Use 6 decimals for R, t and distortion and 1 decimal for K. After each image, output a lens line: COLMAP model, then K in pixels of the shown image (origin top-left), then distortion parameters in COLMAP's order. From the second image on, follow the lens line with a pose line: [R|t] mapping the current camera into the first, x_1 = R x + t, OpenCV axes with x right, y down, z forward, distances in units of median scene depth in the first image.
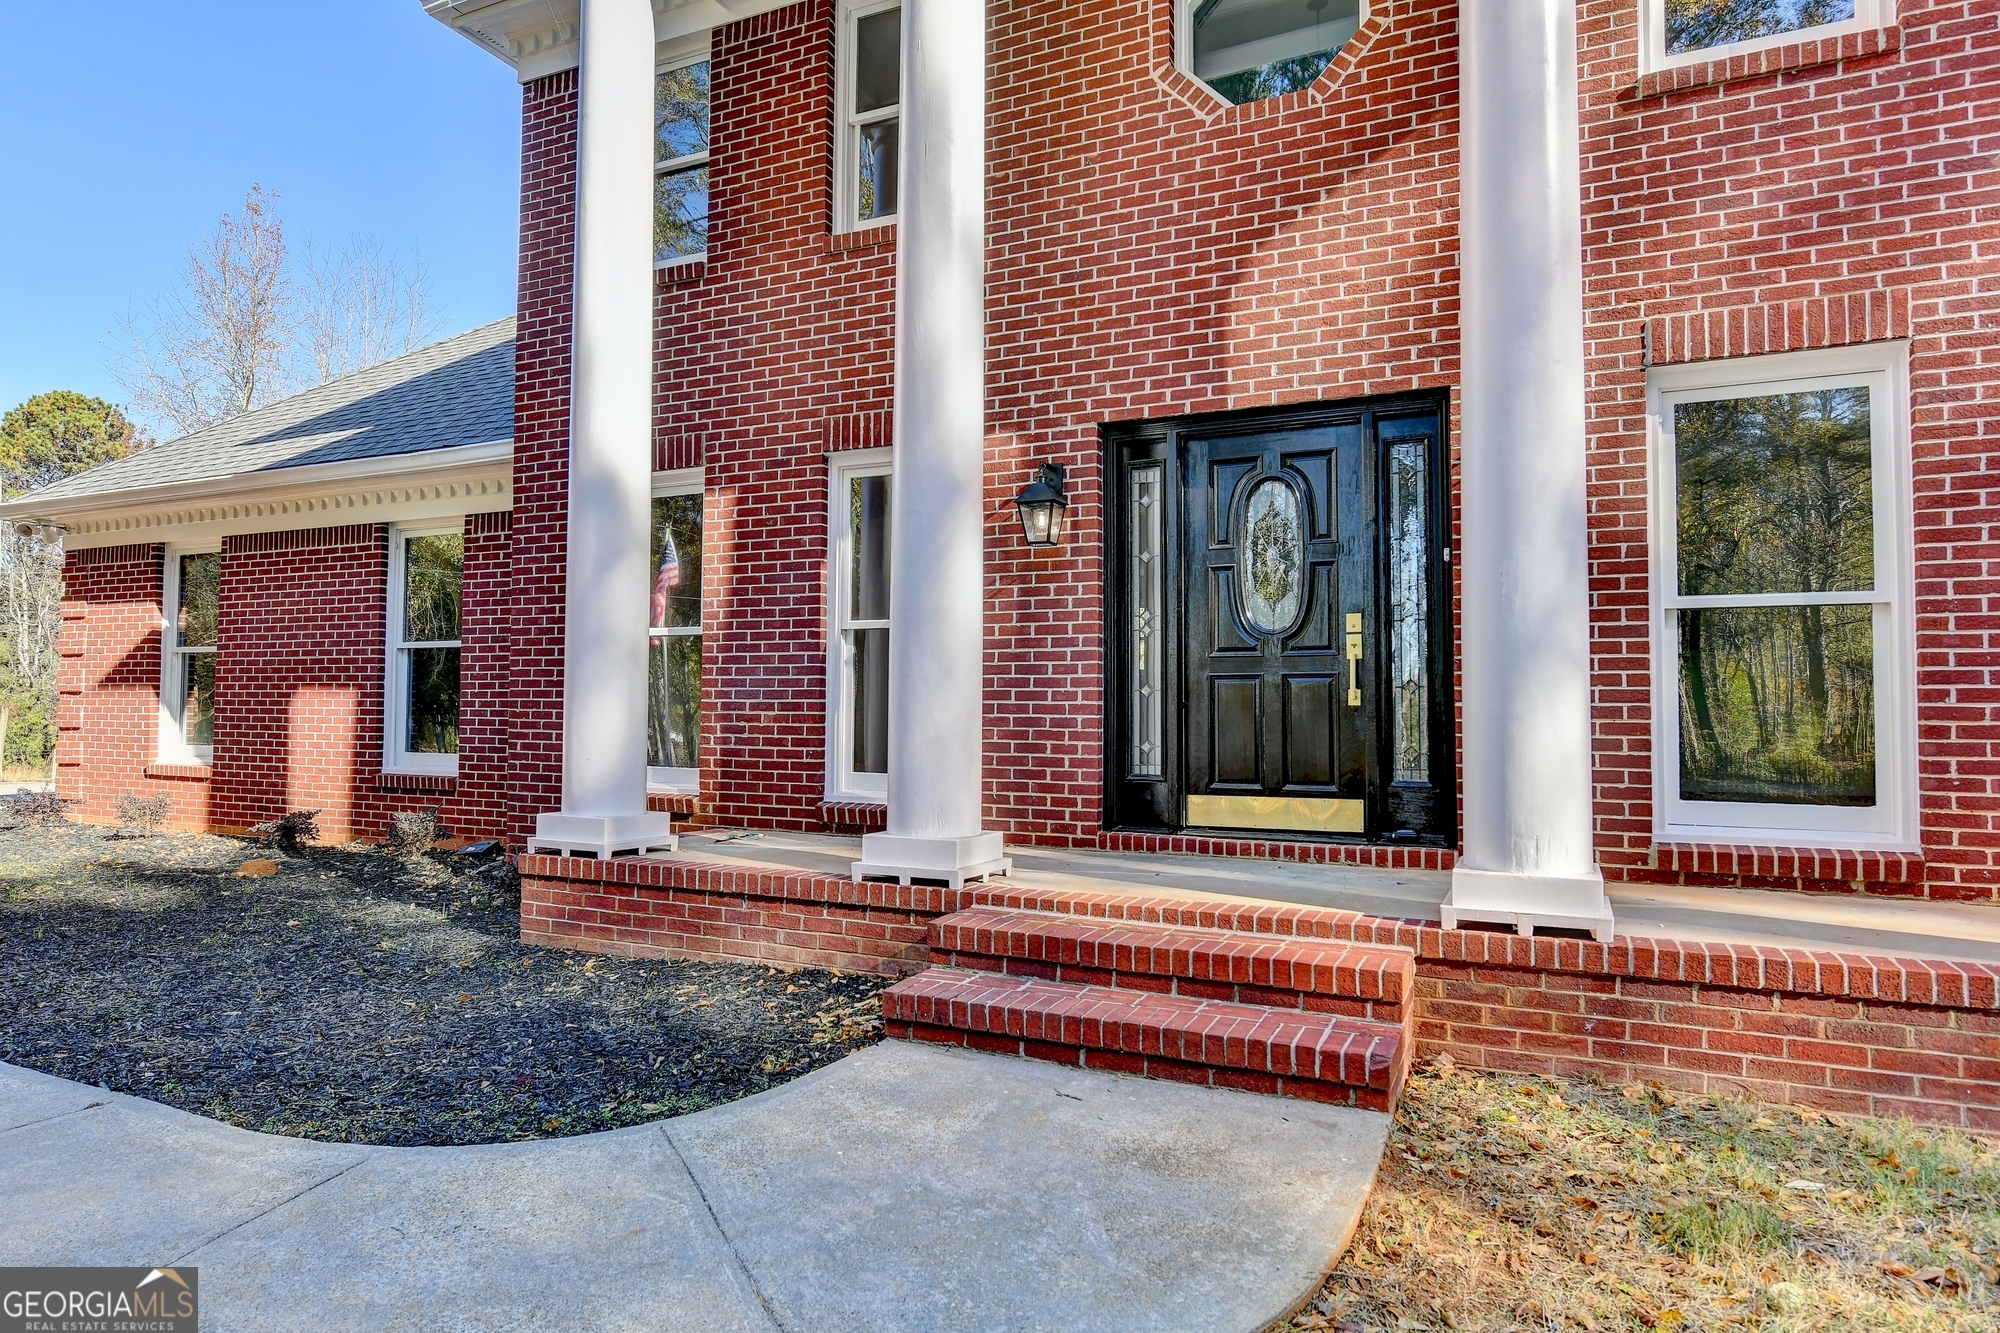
lens RADIAL K [[1179.3, 0, 995.4], [0, 1179.3, 654.0], [0, 0, 1]] dist [-0.001096, -0.000156]
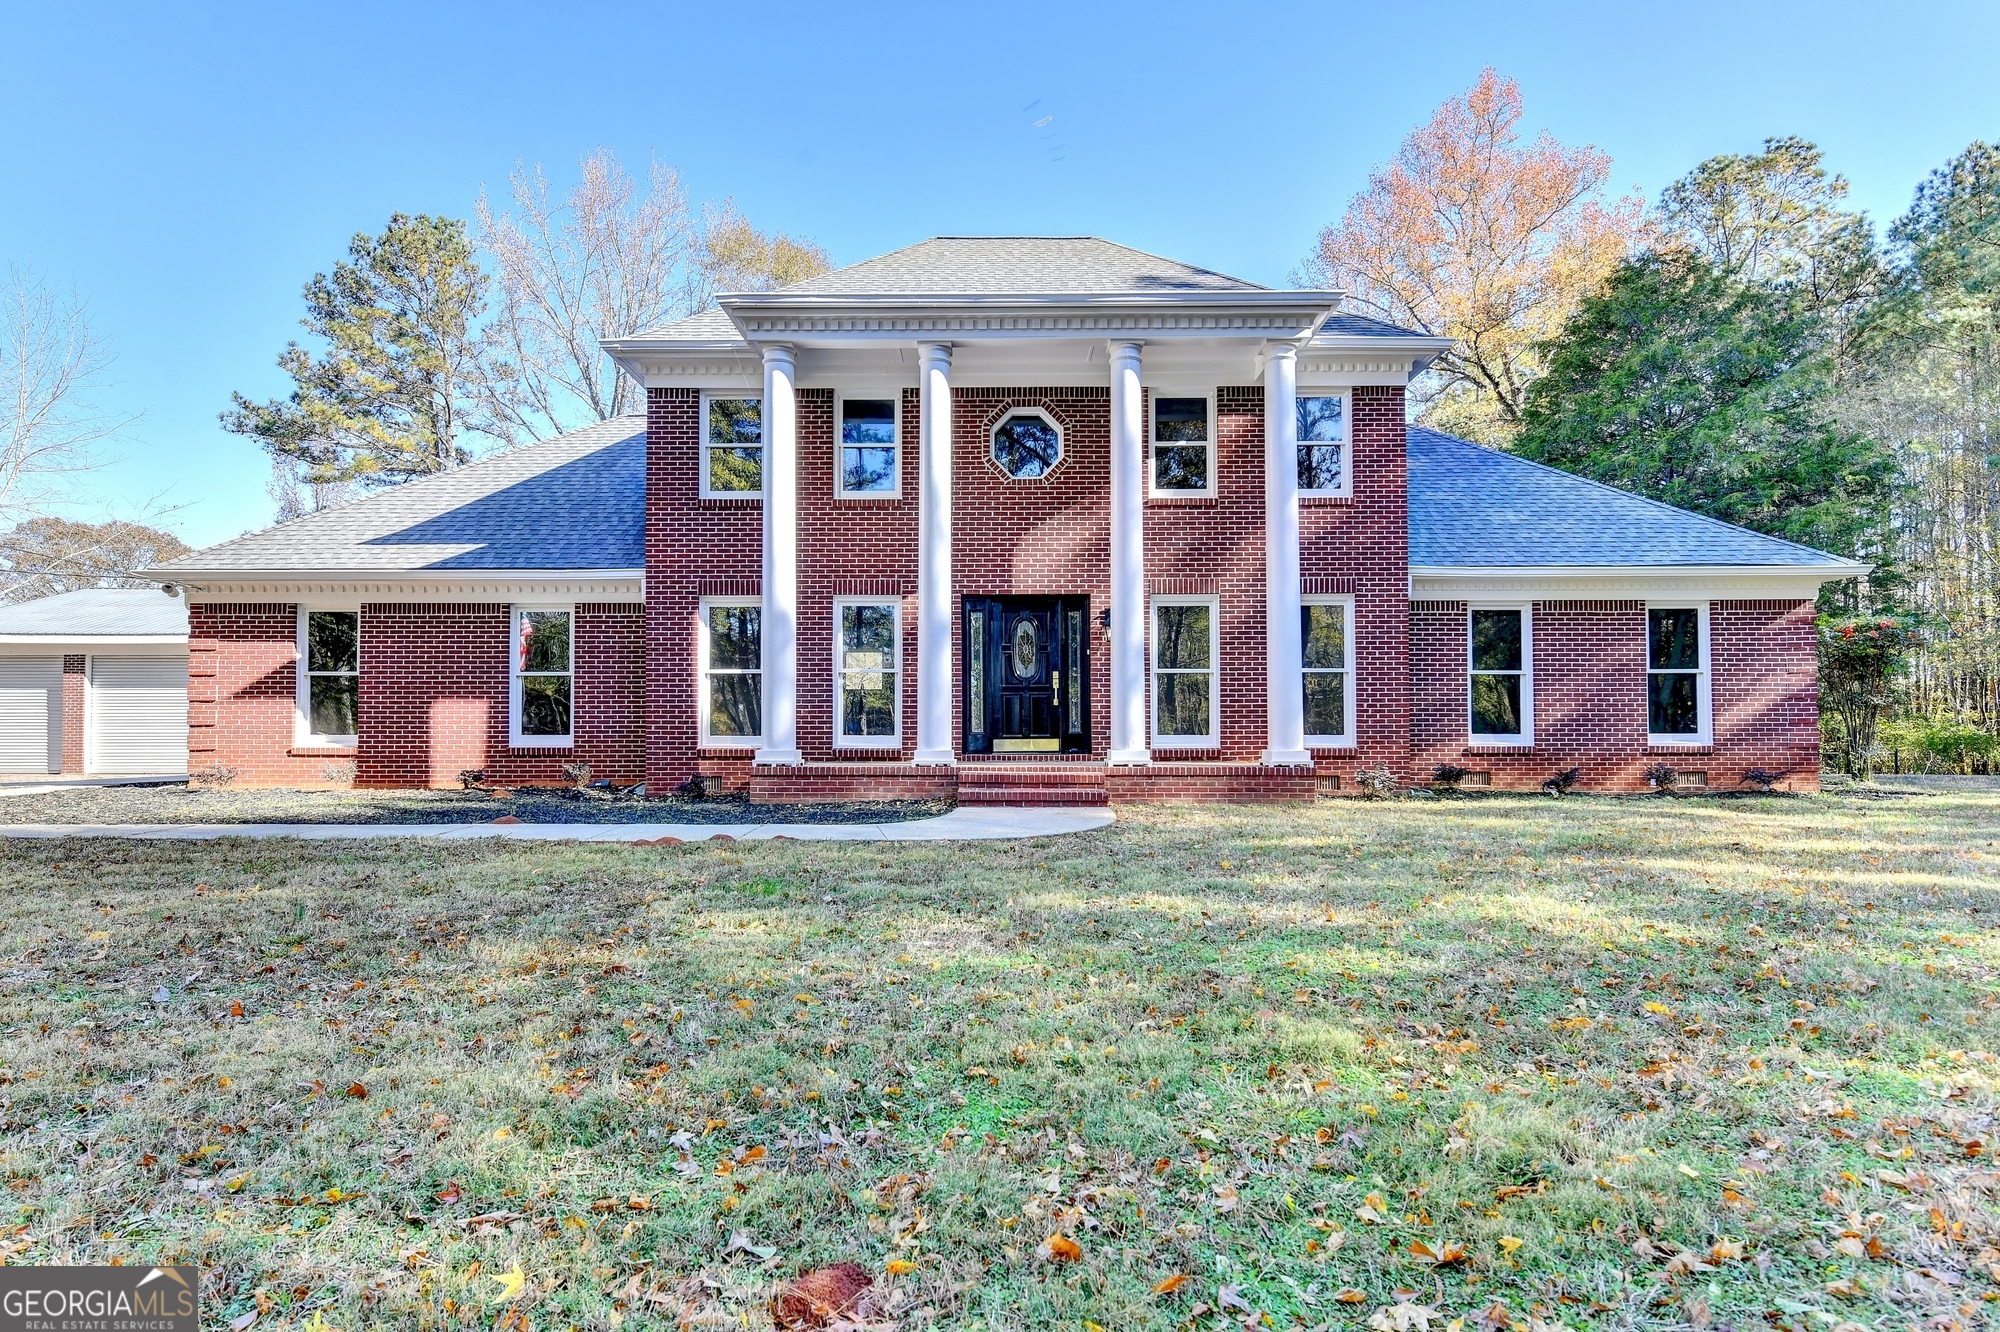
lens RADIAL K [[1107.2, 0, 1000.0], [0, 1107.2, 666.0], [0, 0, 1]] dist [0.001467, 0.000141]
pose [[0.898591, 0.013886, 0.438567, -0.901617], [-0.013612, 0.999900, -0.003769, -0.034432], [-0.438576, -0.002583, 0.898691, -1.206952]]
